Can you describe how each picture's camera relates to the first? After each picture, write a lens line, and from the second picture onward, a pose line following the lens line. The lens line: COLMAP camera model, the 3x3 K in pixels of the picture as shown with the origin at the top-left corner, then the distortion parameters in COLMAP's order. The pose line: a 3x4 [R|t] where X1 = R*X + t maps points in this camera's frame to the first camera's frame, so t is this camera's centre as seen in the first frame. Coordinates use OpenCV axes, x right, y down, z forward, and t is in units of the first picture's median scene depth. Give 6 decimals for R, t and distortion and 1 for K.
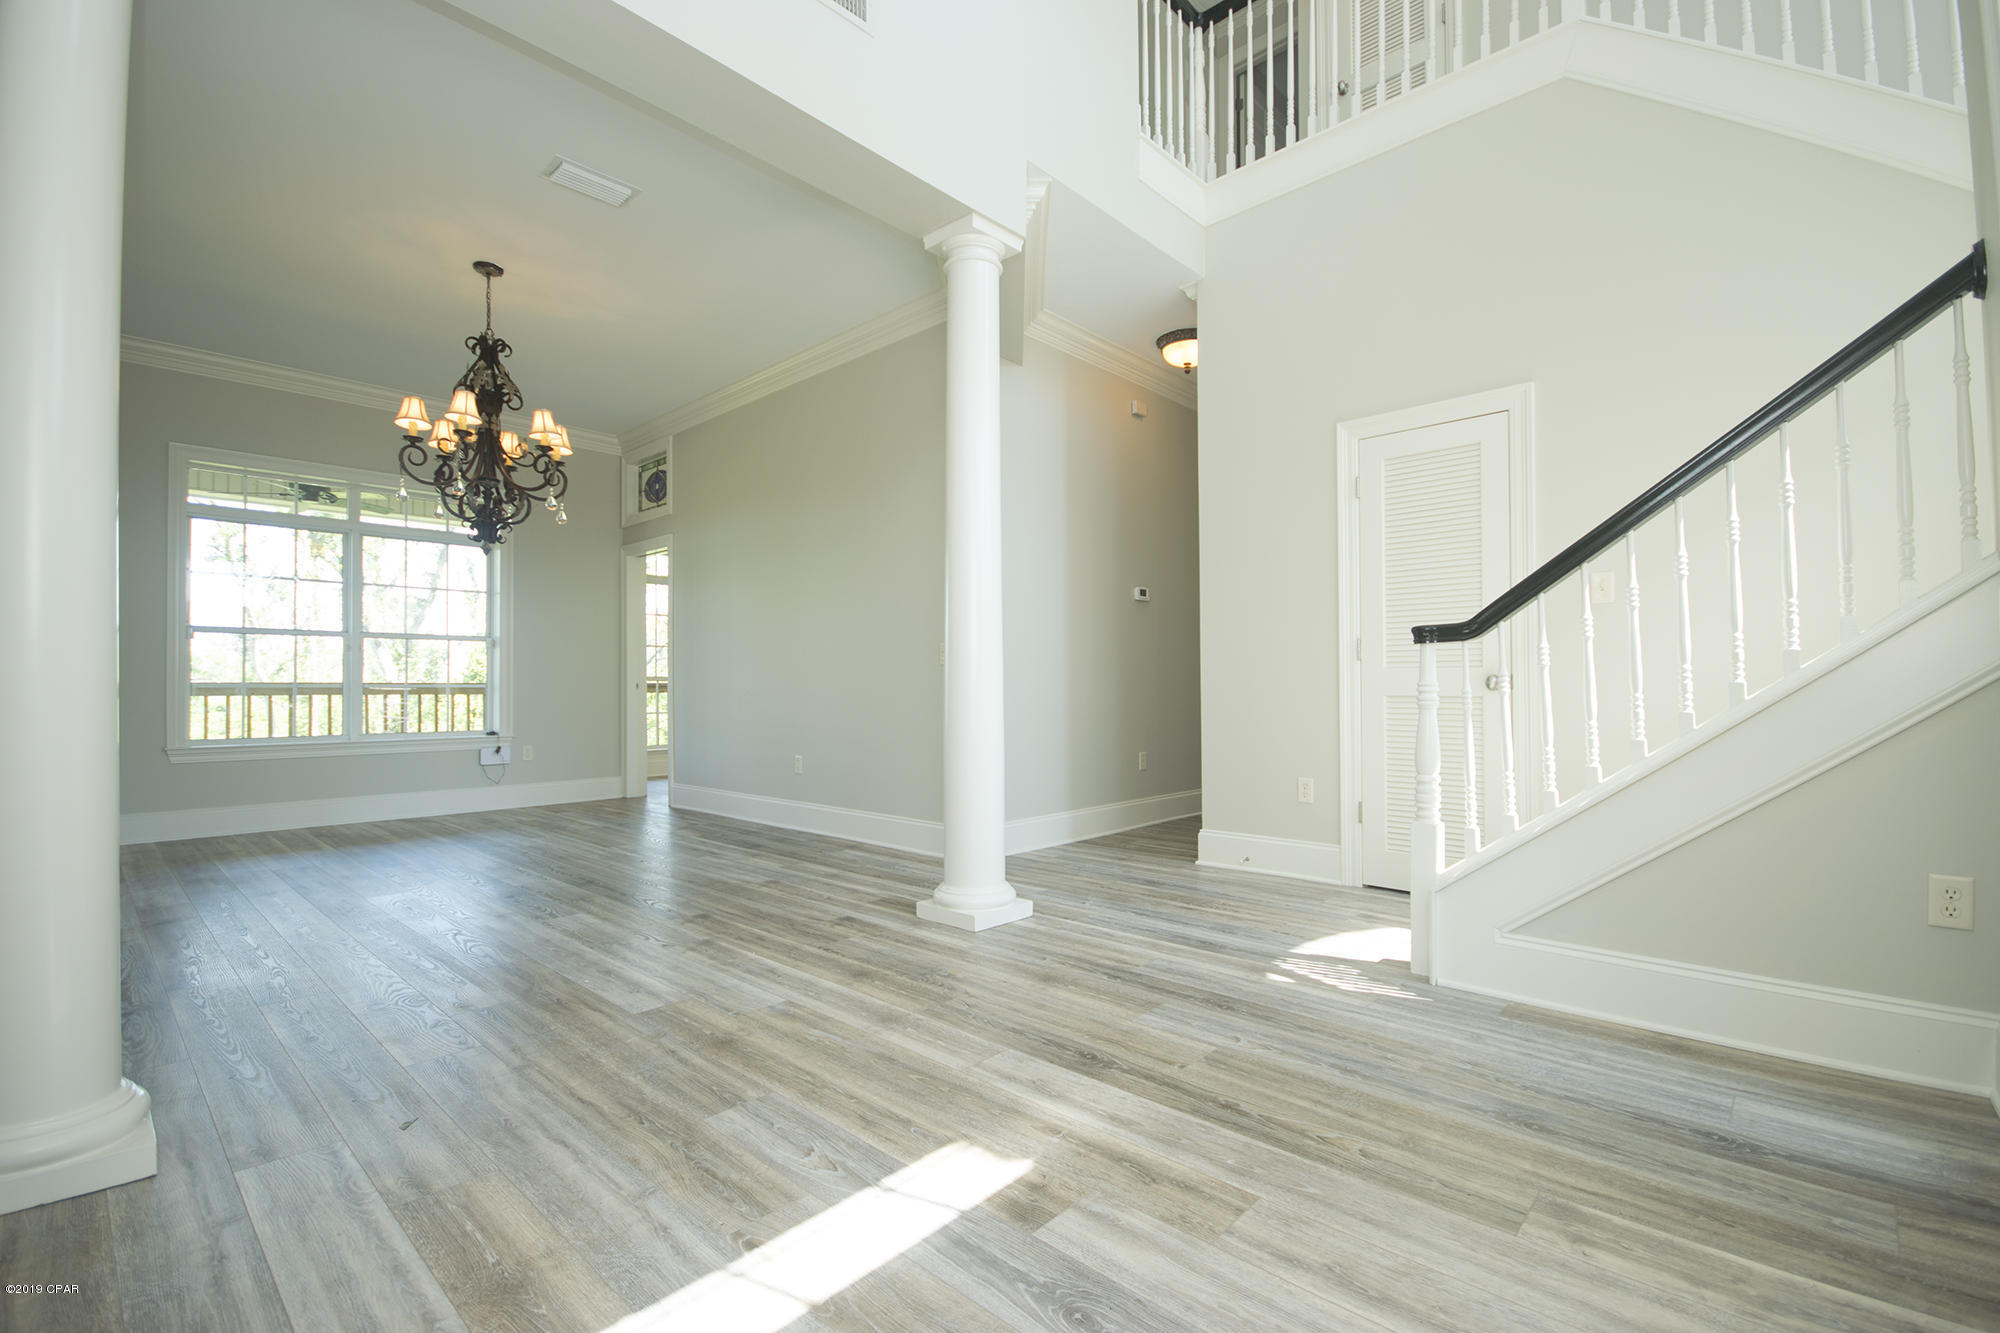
lens RADIAL K [[878.8, 0, 995.5], [0, 878.8, 675.2], [0, 0, 1]] dist [0.006182, -0.009340]
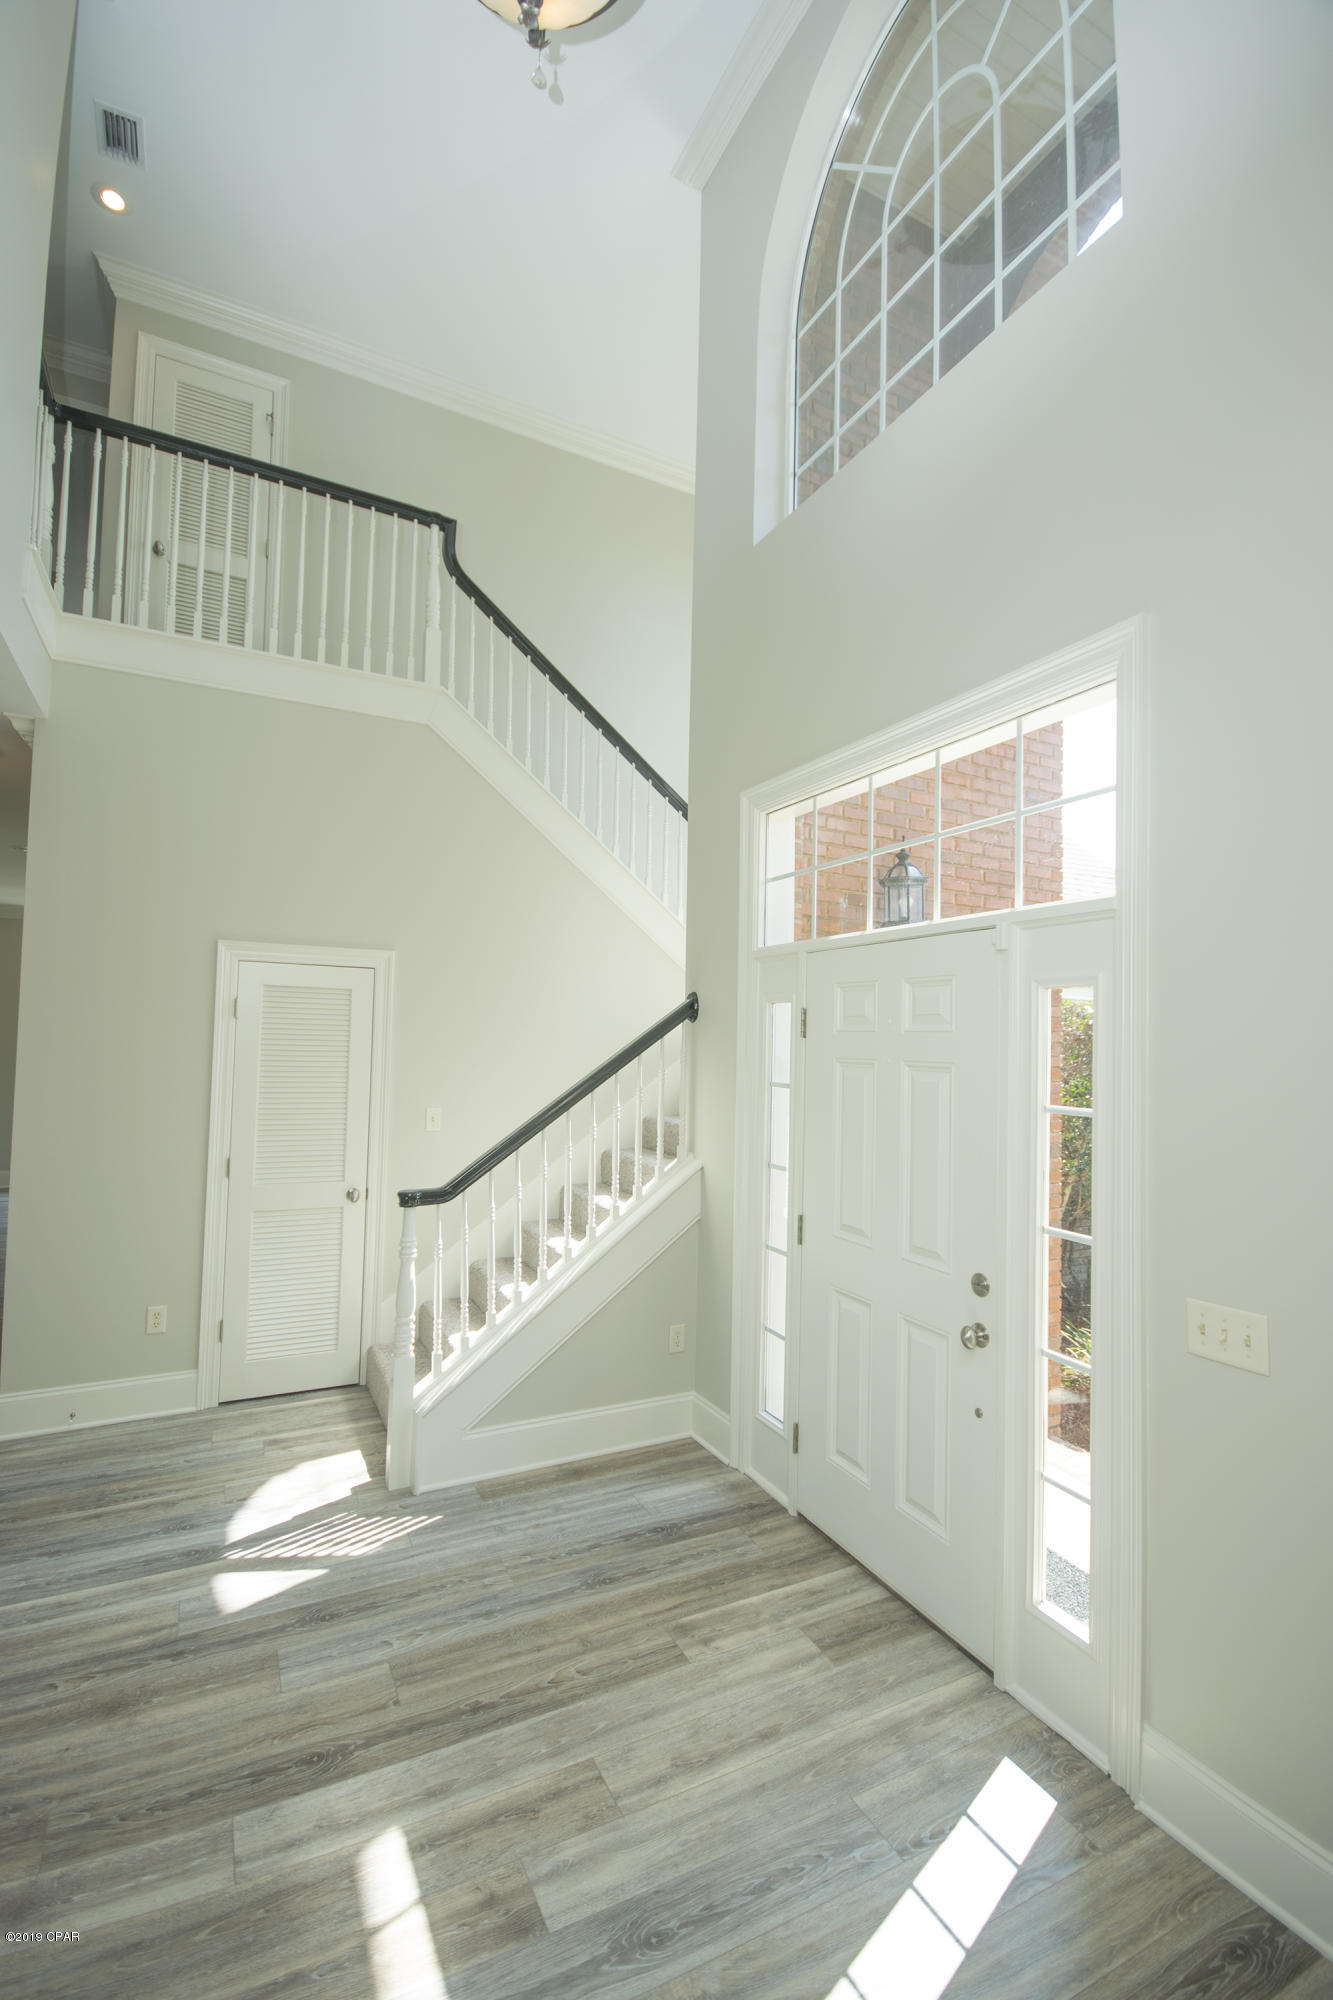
lens RADIAL K [[878.5, 0, 666.5], [0, 878.5, 1000.0], [0, 0, 1]] dist [0.018553, -0.019325]
pose [[0.336468, 0.055735, 0.940044, -0.761731], [-0.034892, 0.998299, -0.046701, -0.381799], [-0.941048, -0.017087, 0.337841, 0.364911]]
